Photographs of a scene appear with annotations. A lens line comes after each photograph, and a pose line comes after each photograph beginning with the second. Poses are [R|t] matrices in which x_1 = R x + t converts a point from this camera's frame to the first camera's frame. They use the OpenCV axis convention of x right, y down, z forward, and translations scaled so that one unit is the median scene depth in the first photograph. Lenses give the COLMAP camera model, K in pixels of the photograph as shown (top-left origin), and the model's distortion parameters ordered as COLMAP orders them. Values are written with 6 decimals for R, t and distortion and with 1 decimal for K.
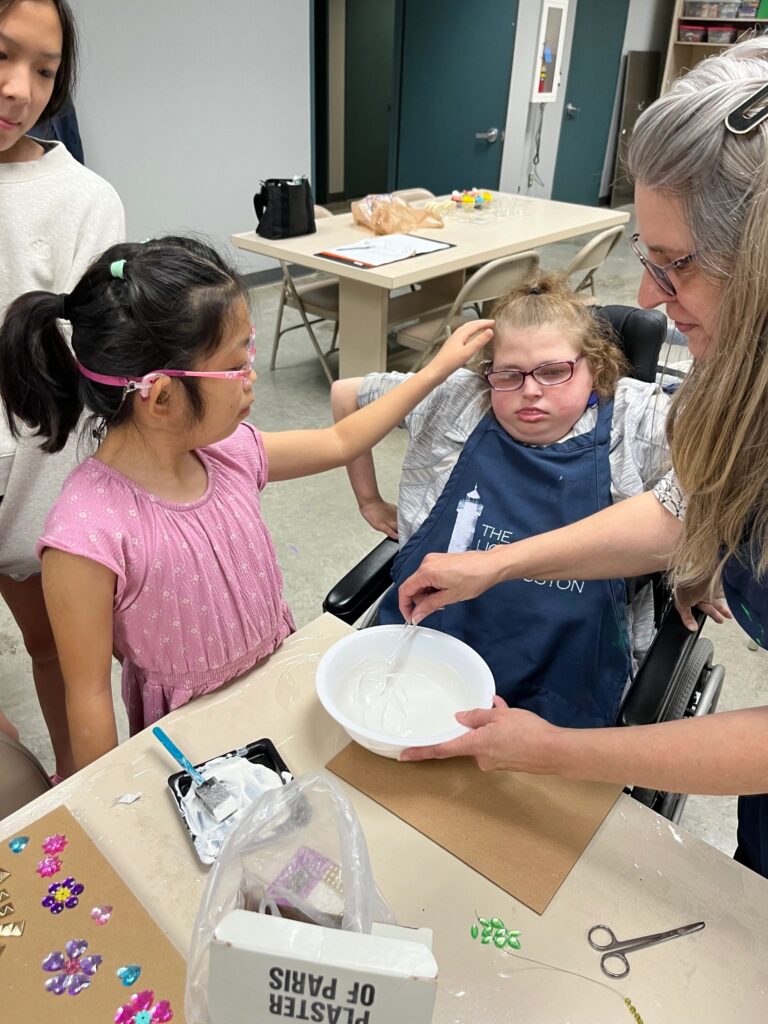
lens RADIAL K [[781.5, 0, 372.5], [0, 781.5, 501.9], [0, 0, 1]] dist [0.081471, -0.113169]
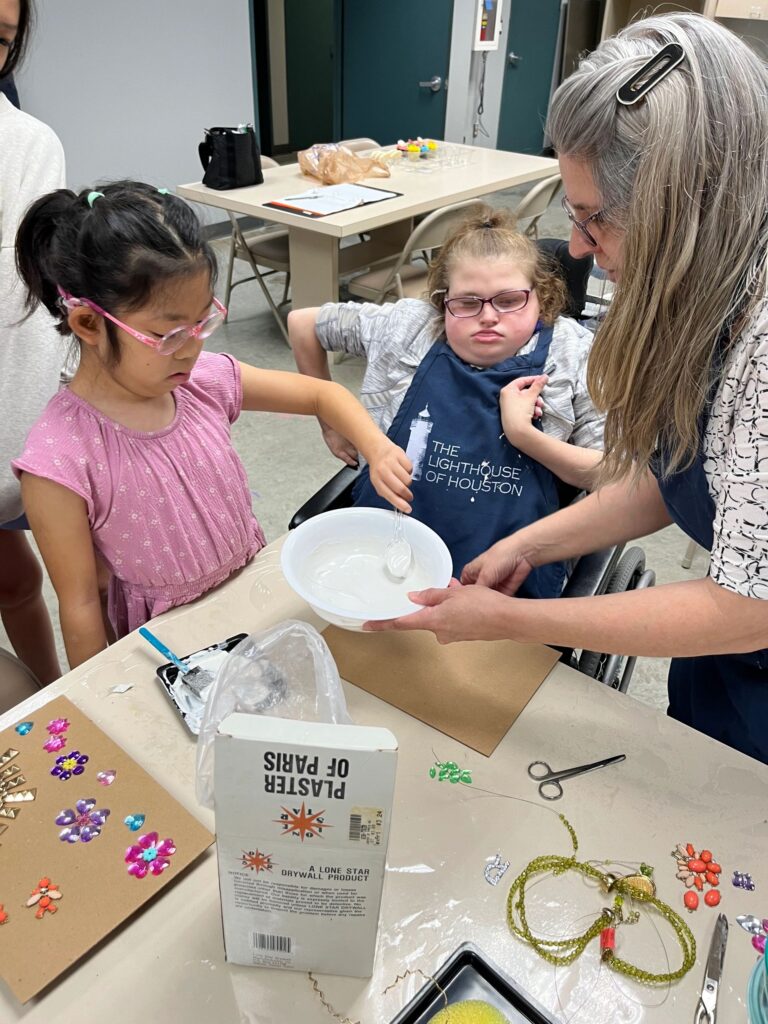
lens RADIAL K [[781.4, 0, 385.2], [0, 781.4, 499.8], [0, 0, 1]] dist [0.065662, -0.076131]
pose [[0.996954, -0.038343, 0.067912, -0.001114], [0.035050, 0.998182, 0.049030, 0.018379], [-0.069668, -0.046500, 0.996486, -0.031278]]
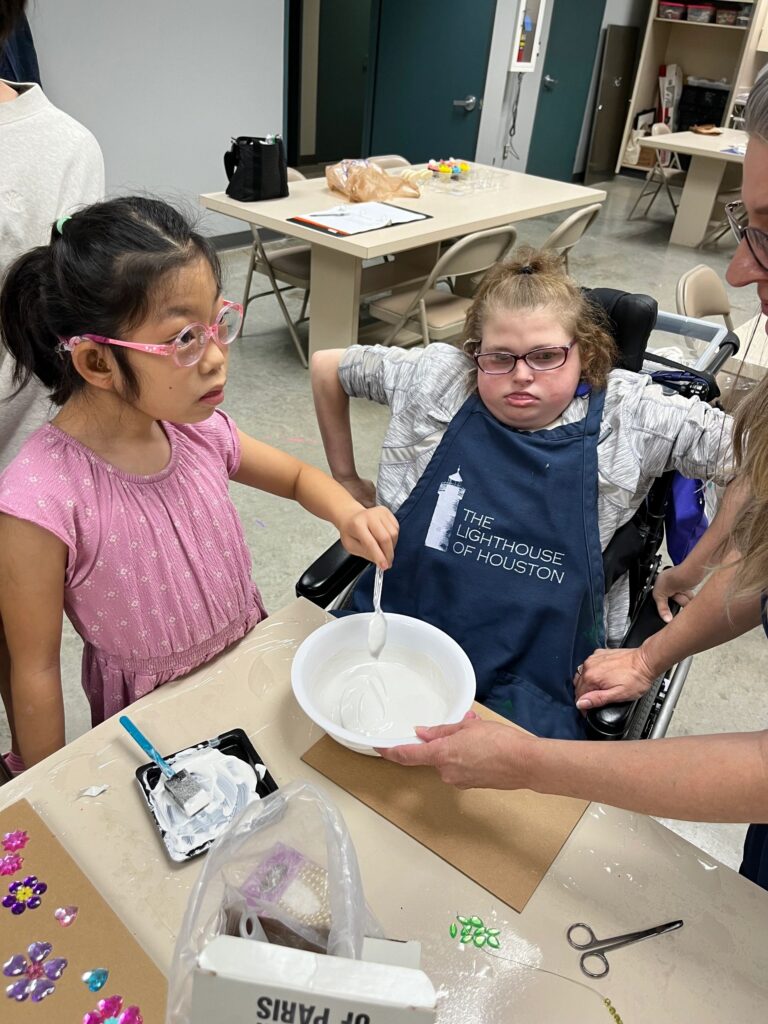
lens RADIAL K [[782.0, 0, 377.9], [0, 782.0, 508.5], [0, 0, 1]] dist [0.081051, -0.112412]
pose [[0.998139, 0.024827, 0.055694, -0.007390], [-0.027252, 0.998695, 0.043198, -0.004398], [-0.054549, -0.044635, 0.997513, 0.011478]]
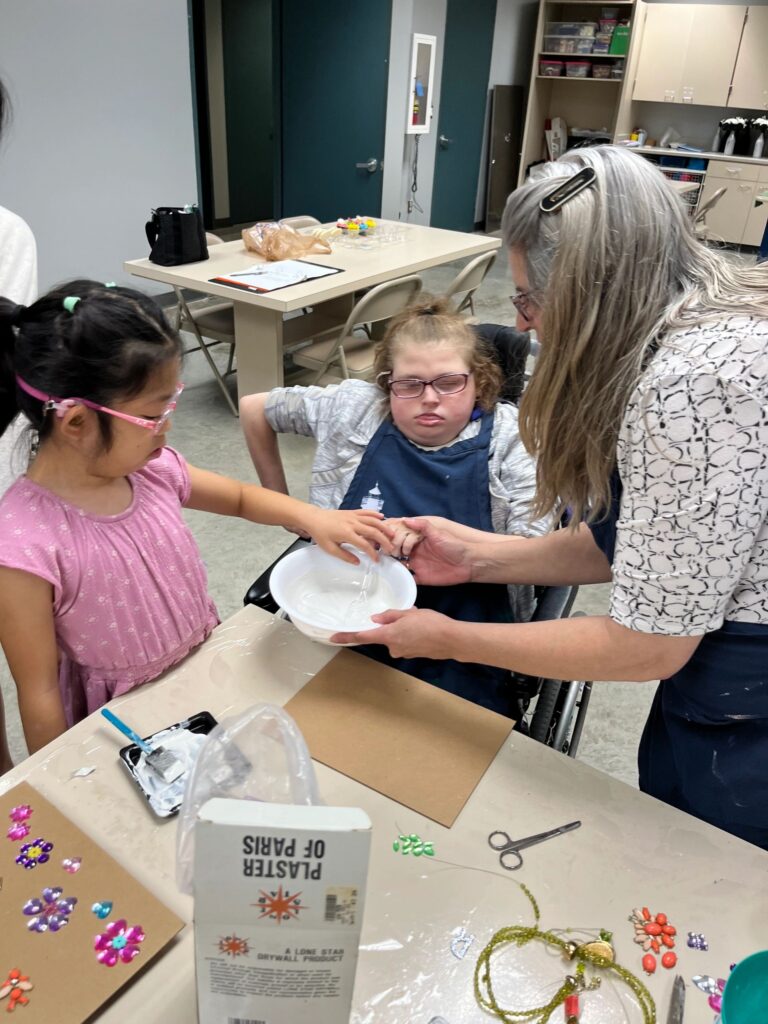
lens RADIAL K [[777.3, 0, 367.8], [0, 777.3, 504.0], [0, 0, 1]] dist [0.089802, -0.114224]
pose [[0.991172, -0.048972, 0.123204, -0.008055], [0.051702, 0.998481, -0.019055, 0.010624], [-0.122084, 0.025257, 0.992198, -0.043218]]
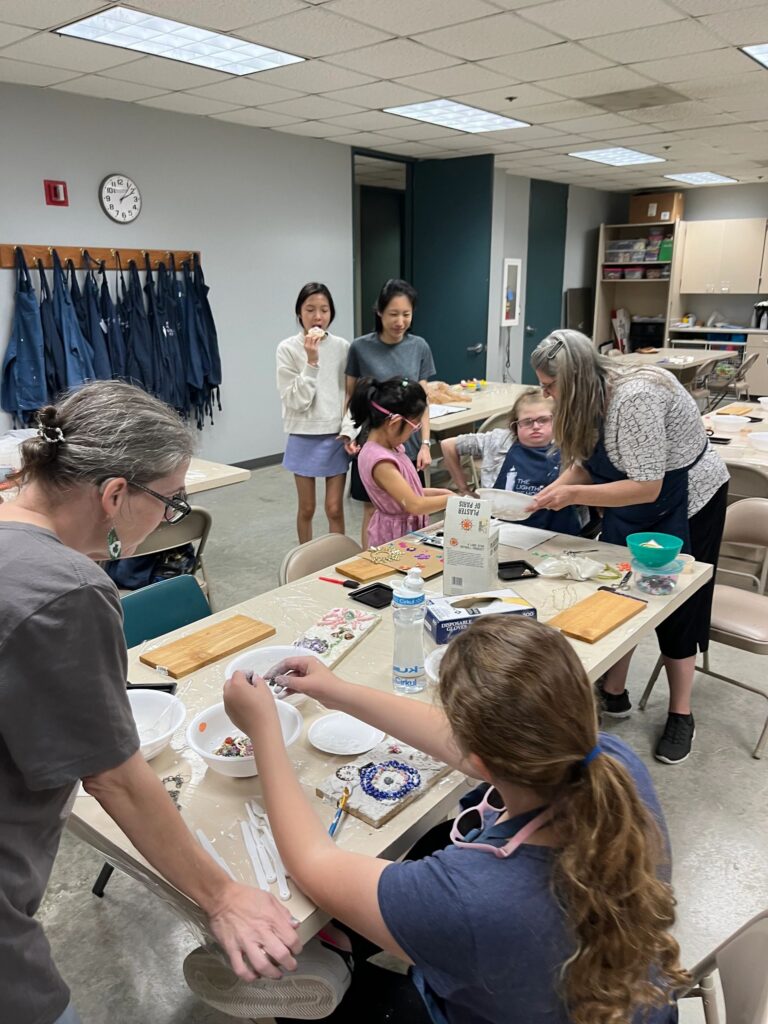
lens RADIAL K [[767.8, 0, 386.1], [0, 767.8, 513.9], [0, 0, 1]] dist [0.048268, 0.001091]
pose [[0.998276, -0.047037, 0.035094, -0.140159], [0.053847, 0.971924, -0.229049, 0.252715], [-0.023335, 0.230544, 0.972782, -0.517643]]
